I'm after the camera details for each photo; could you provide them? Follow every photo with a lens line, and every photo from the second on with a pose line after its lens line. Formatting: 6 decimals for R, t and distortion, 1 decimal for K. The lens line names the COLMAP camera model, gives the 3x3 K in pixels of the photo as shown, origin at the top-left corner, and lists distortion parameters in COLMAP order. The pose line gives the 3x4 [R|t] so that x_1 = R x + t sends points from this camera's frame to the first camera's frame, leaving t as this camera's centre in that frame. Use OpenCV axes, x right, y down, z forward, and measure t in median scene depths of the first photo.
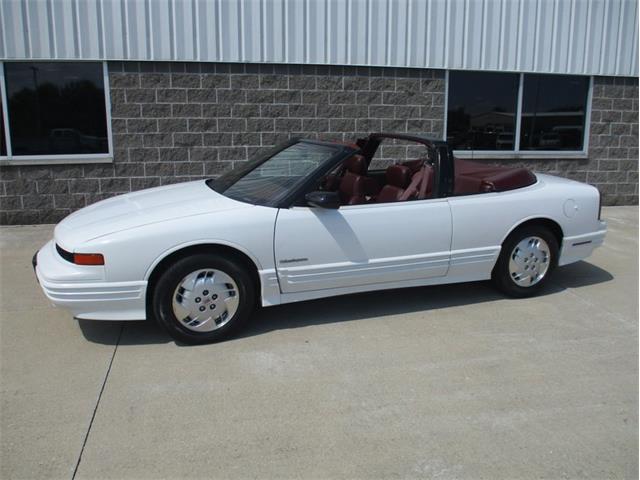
lens RADIAL K [[536.9, 0, 316.5], [0, 536.9, 229.3], [0, 0, 1]] dist [-0.031050, 0.003315]
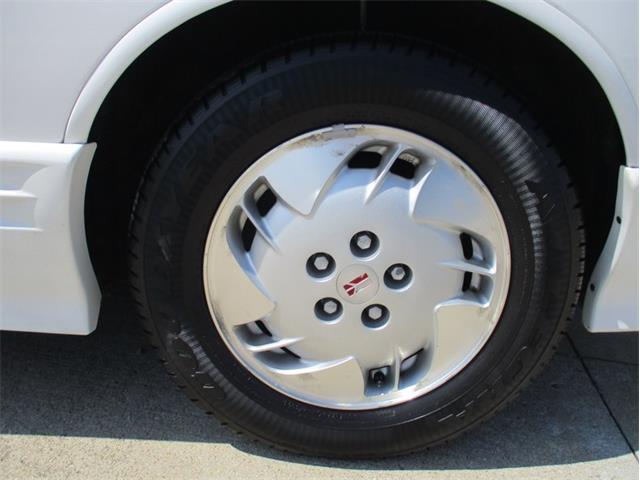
lens RADIAL K [[538.2, 0, 314.7], [0, 538.2, 225.9], [0, 0, 1]] dist [-0.016966, -0.012766]
pose [[0.930167, 0.146708, -0.336551, 0.262525], [-0.119657, 0.987779, 0.099879, 0.016237], [0.347091, -0.052633, 0.936353, 0.496282]]
